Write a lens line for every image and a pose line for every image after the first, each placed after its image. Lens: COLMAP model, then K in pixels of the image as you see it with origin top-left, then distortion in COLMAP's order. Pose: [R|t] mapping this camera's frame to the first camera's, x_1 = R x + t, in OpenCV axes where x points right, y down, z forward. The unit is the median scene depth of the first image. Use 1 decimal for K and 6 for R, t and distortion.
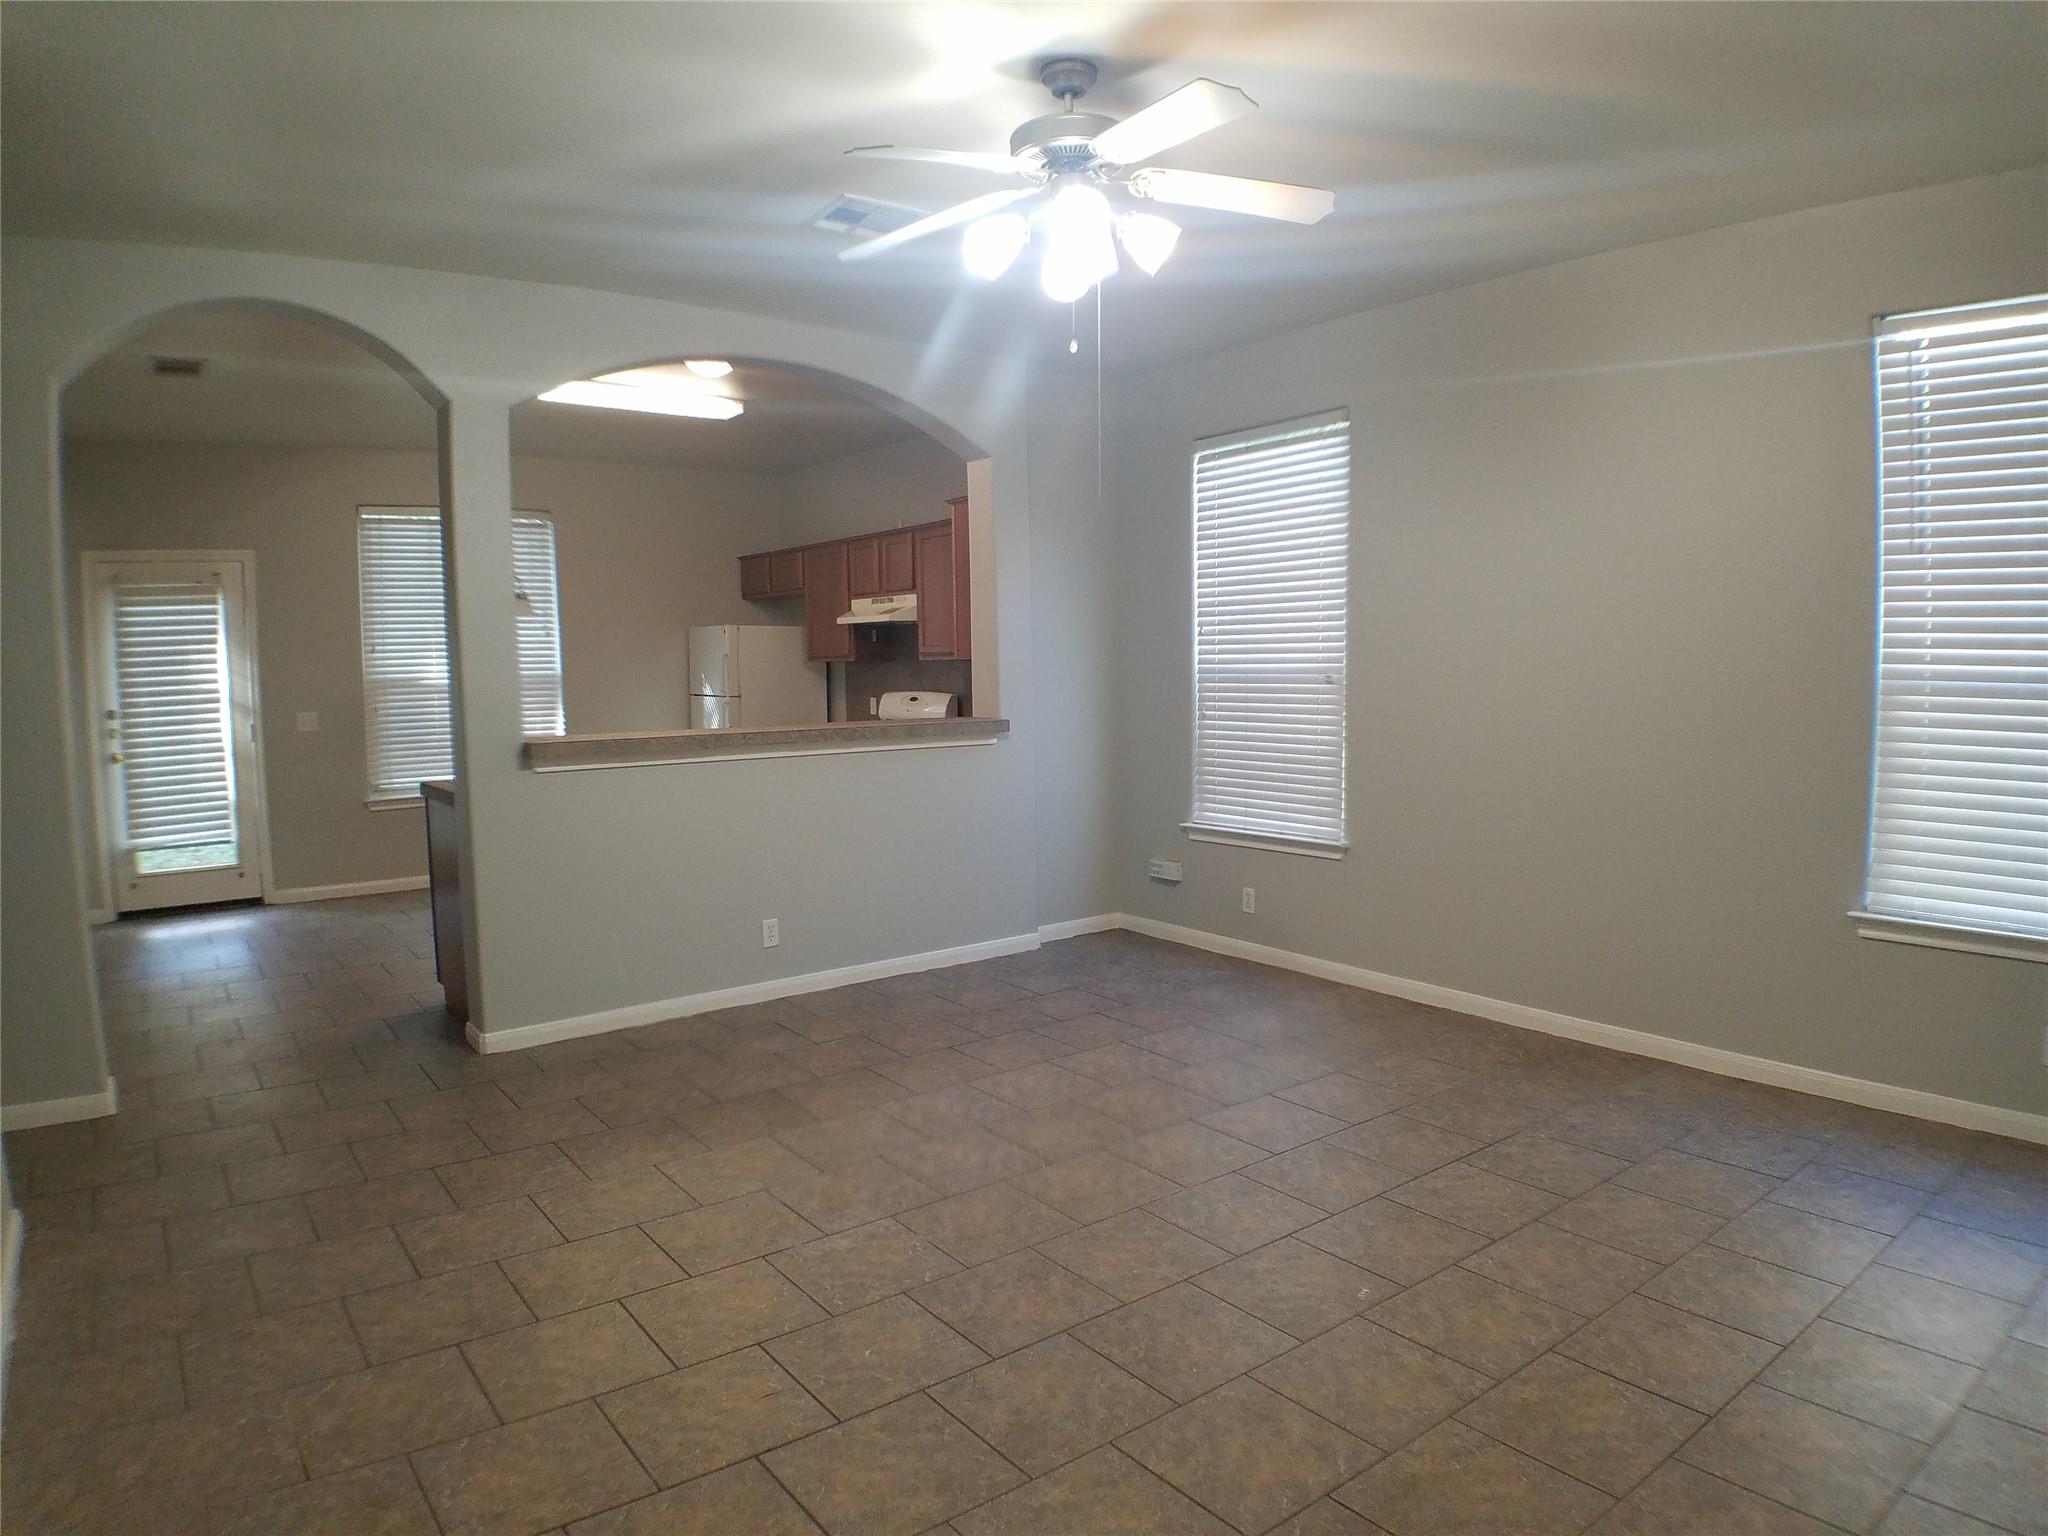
lens RADIAL K [[1267.0, 0, 1039.5], [0, 1267.0, 789.8], [0, 0, 1]] dist [-0.070076, -0.039972]
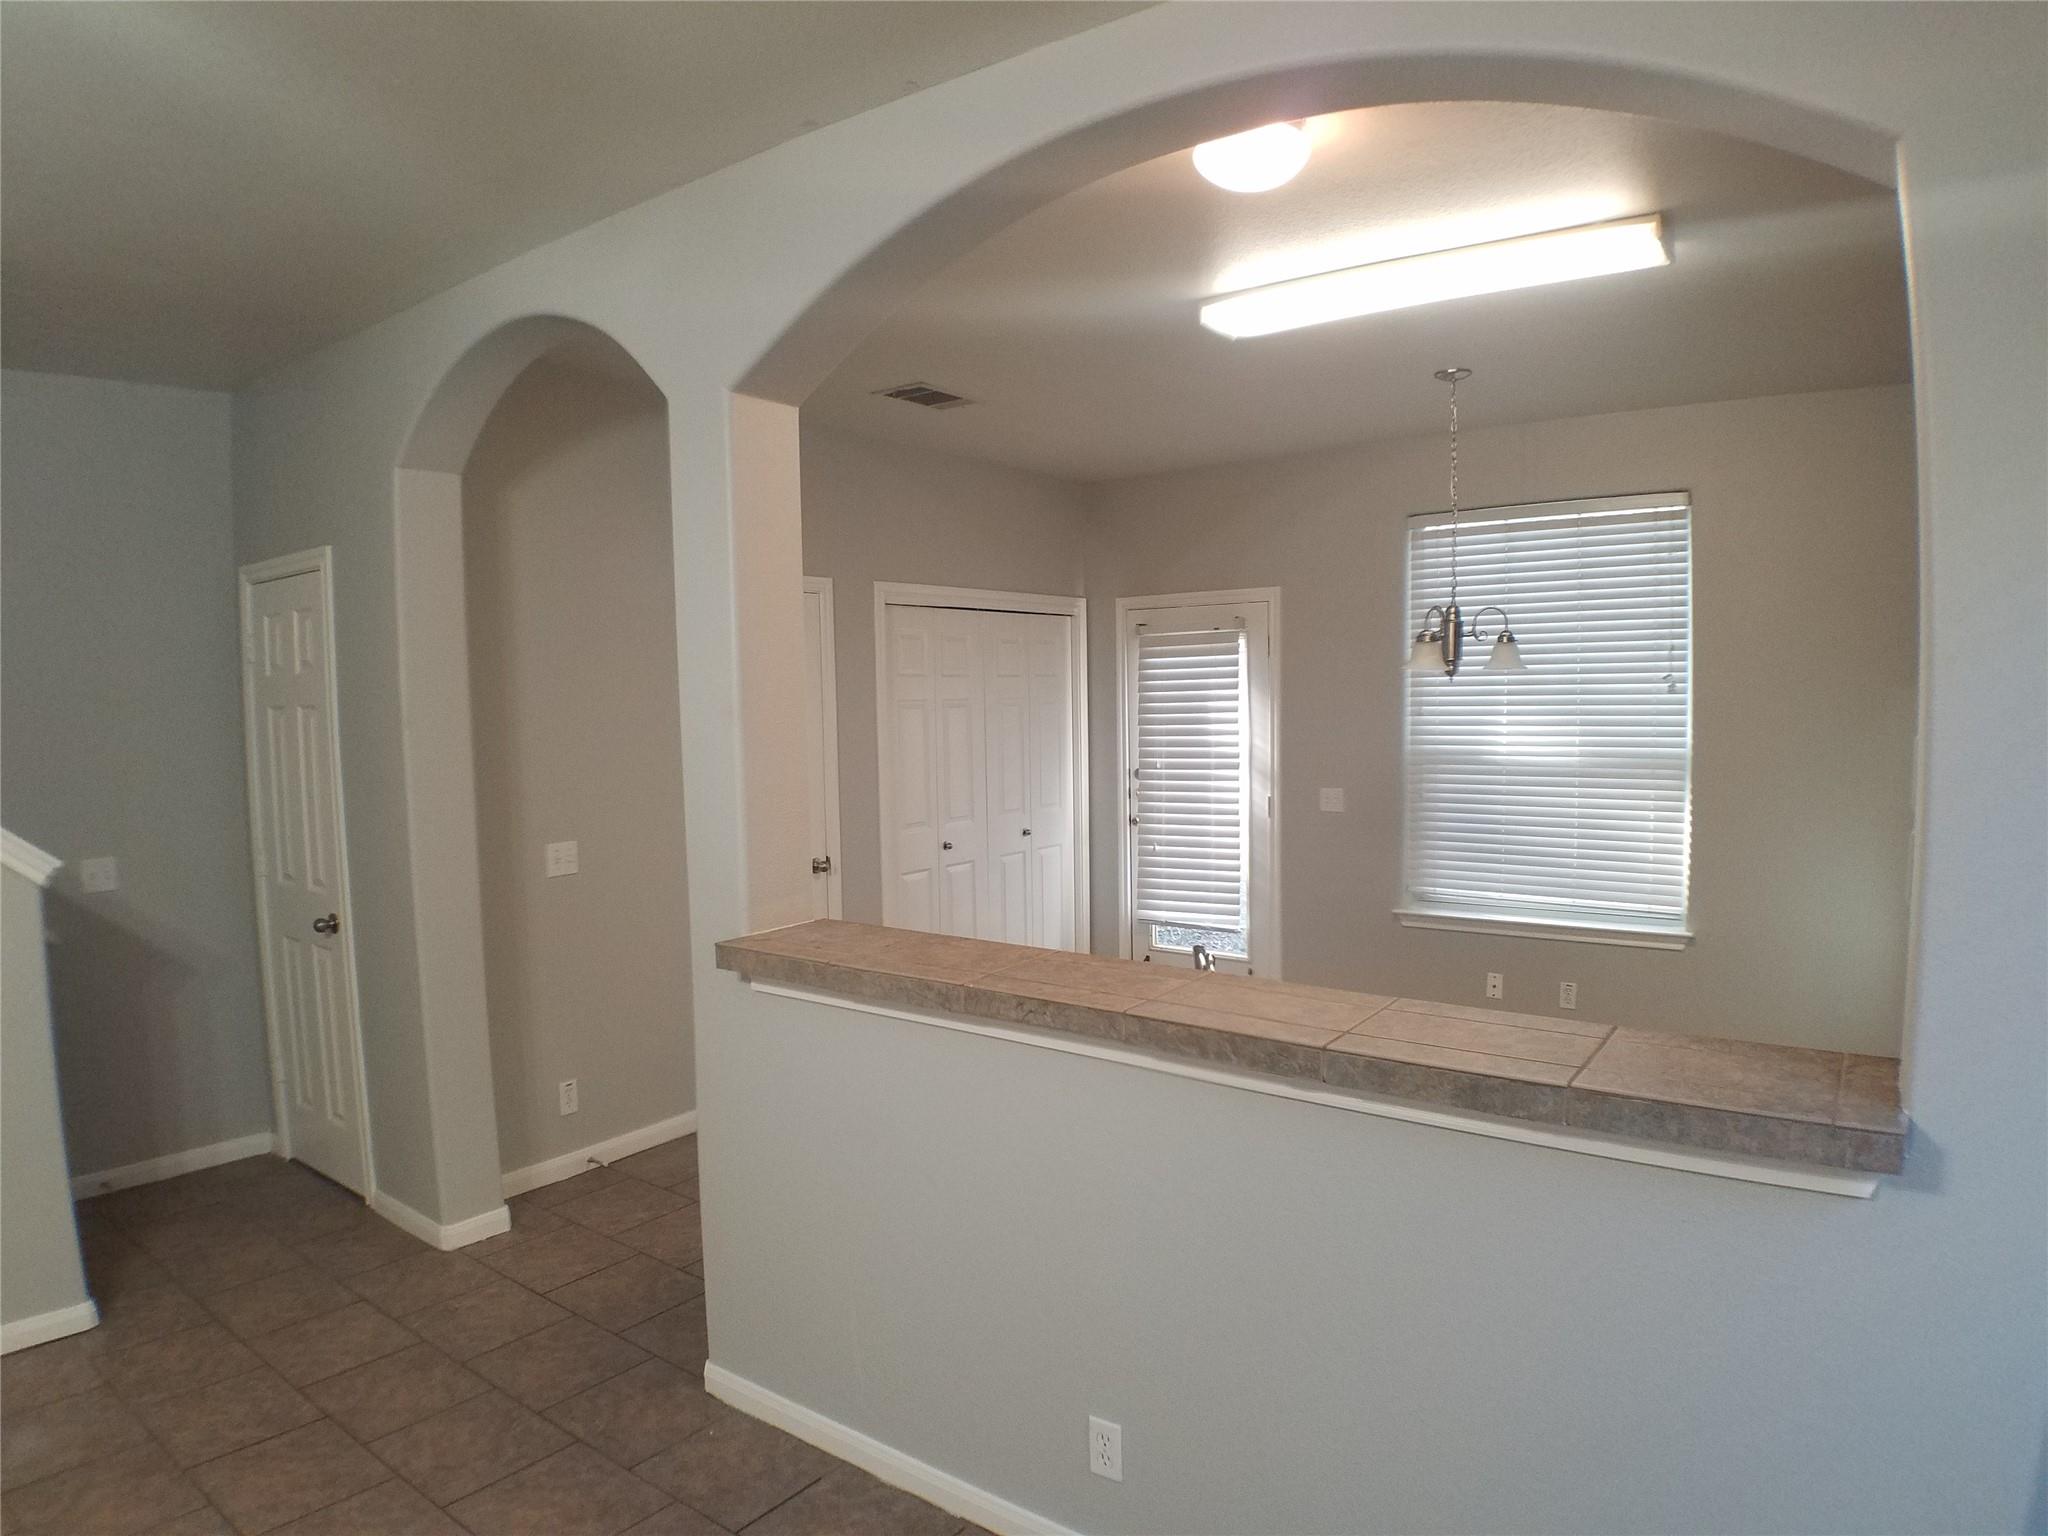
lens RADIAL K [[1267.0, 0, 1015.7], [0, 1267.0, 769.5], [0, 0, 1]] dist [-0.070076, -0.039972]
pose [[0.250508, 0.074512, -0.965243, 0.157958], [-0.082910, 0.995022, 0.055293, -0.120991], [0.964558, 0.066177, 0.255439, 0.704303]]
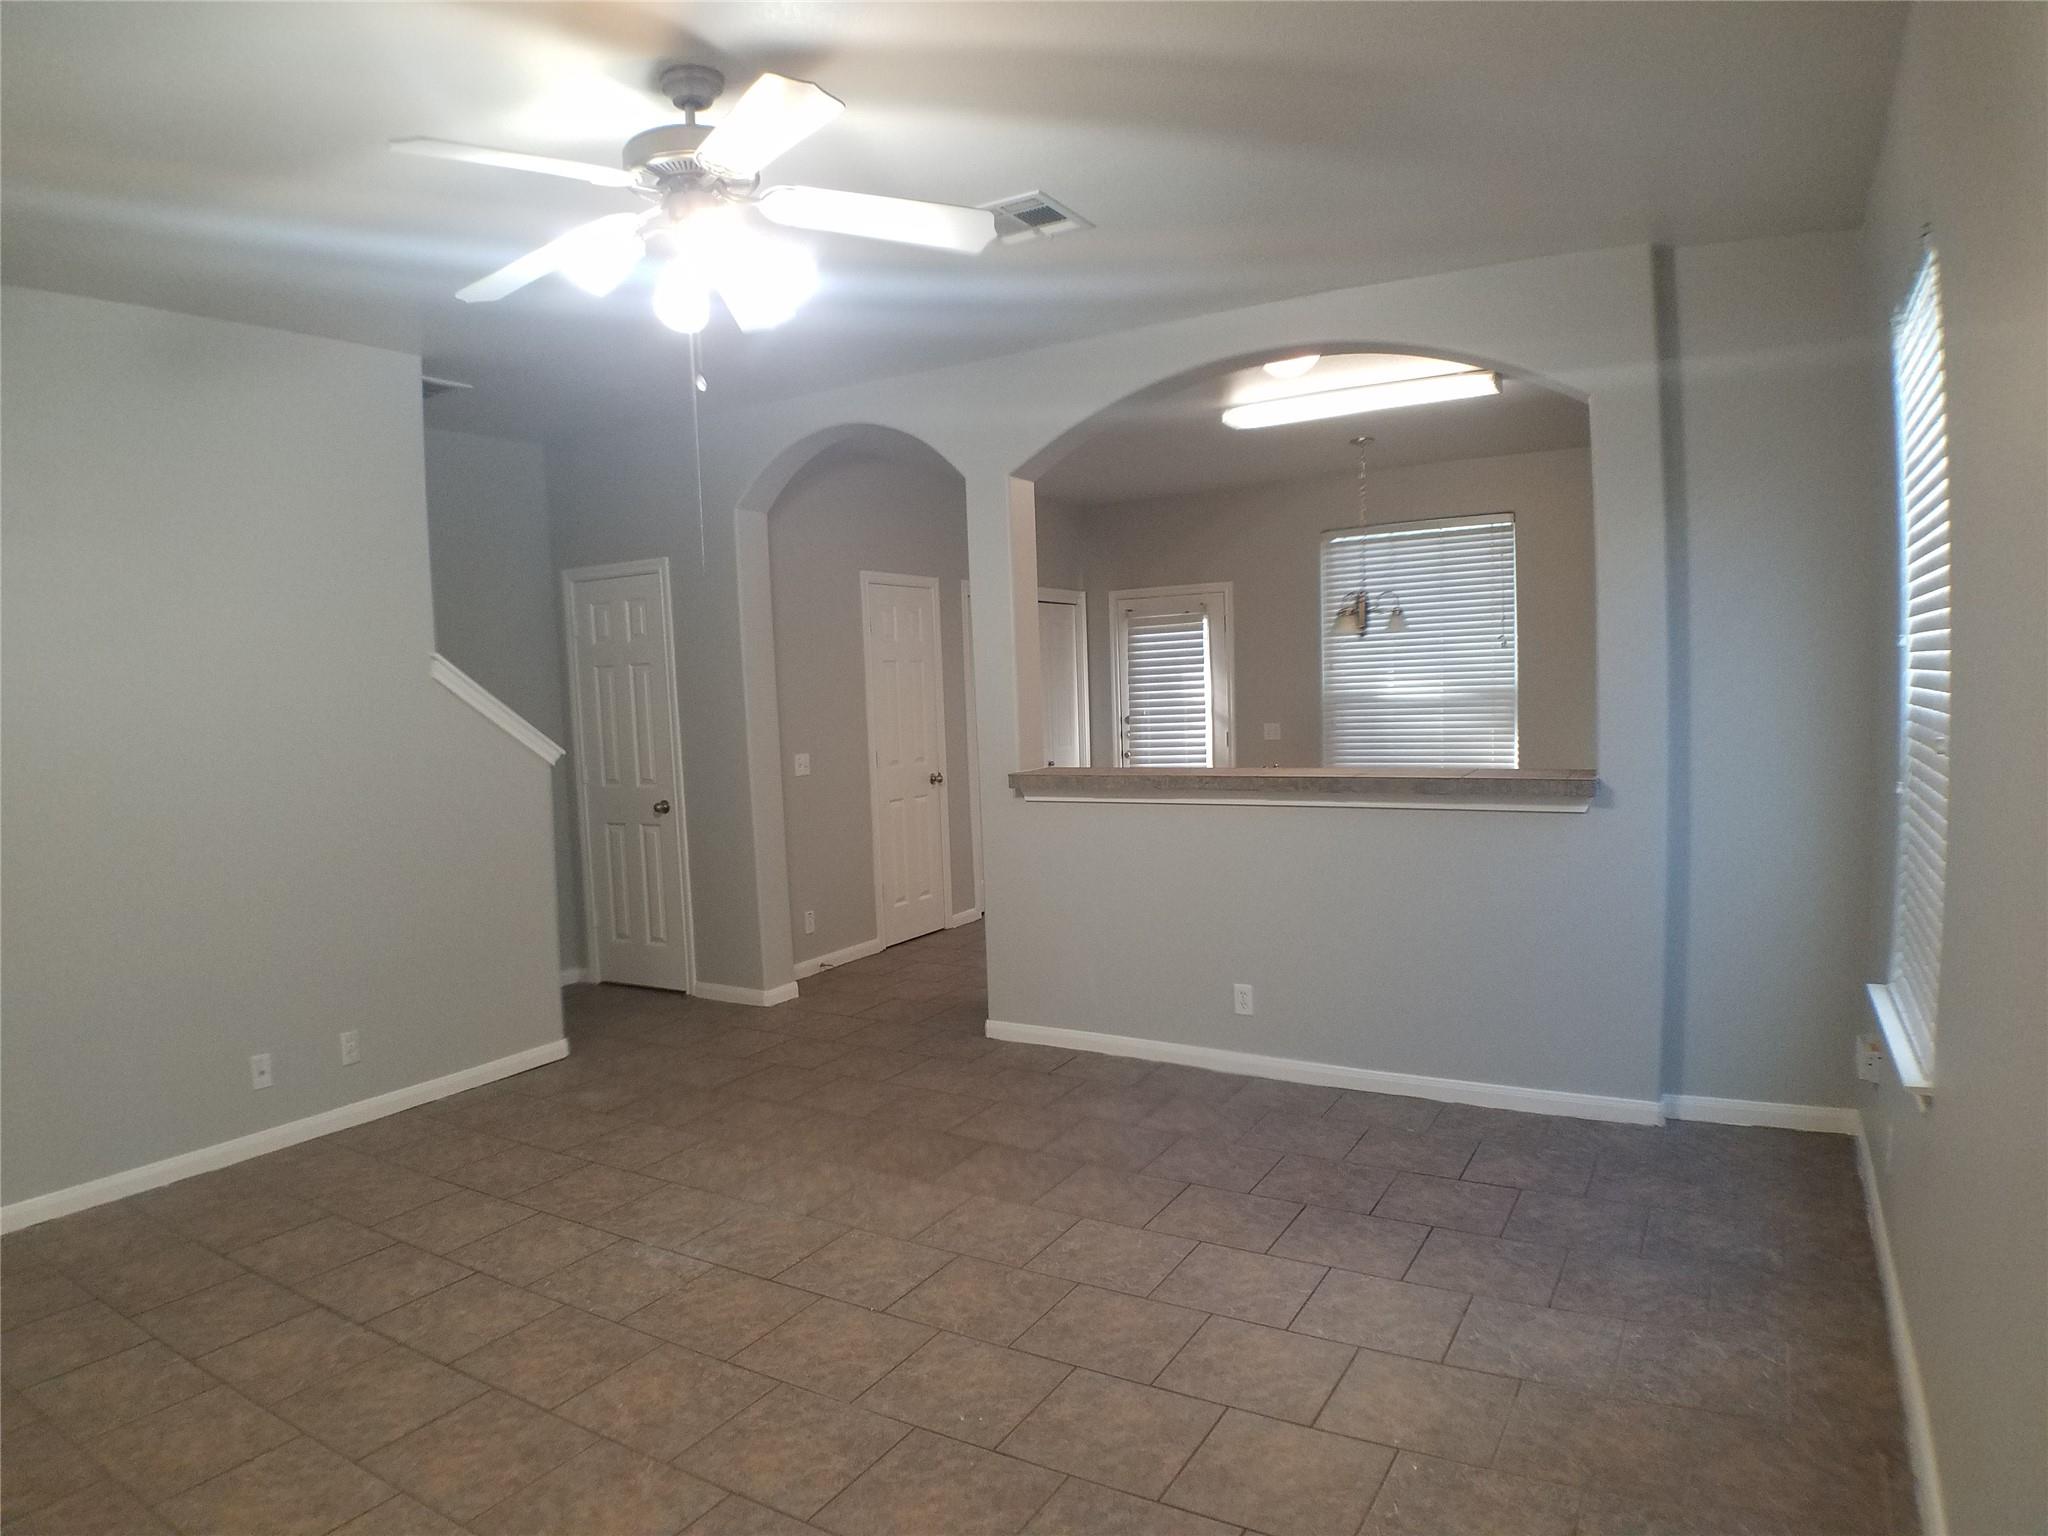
lens RADIAL K [[1267.0, 0, 996.1], [0, 1267.0, 802.2], [0, 0, 1]] dist [-0.070076, -0.039972]
pose [[0.341656, 0.088451, -0.935654, 0.466154], [-0.061401, 0.995535, 0.071691, -0.068642], [0.937817, 0.032957, 0.345562, 0.439202]]
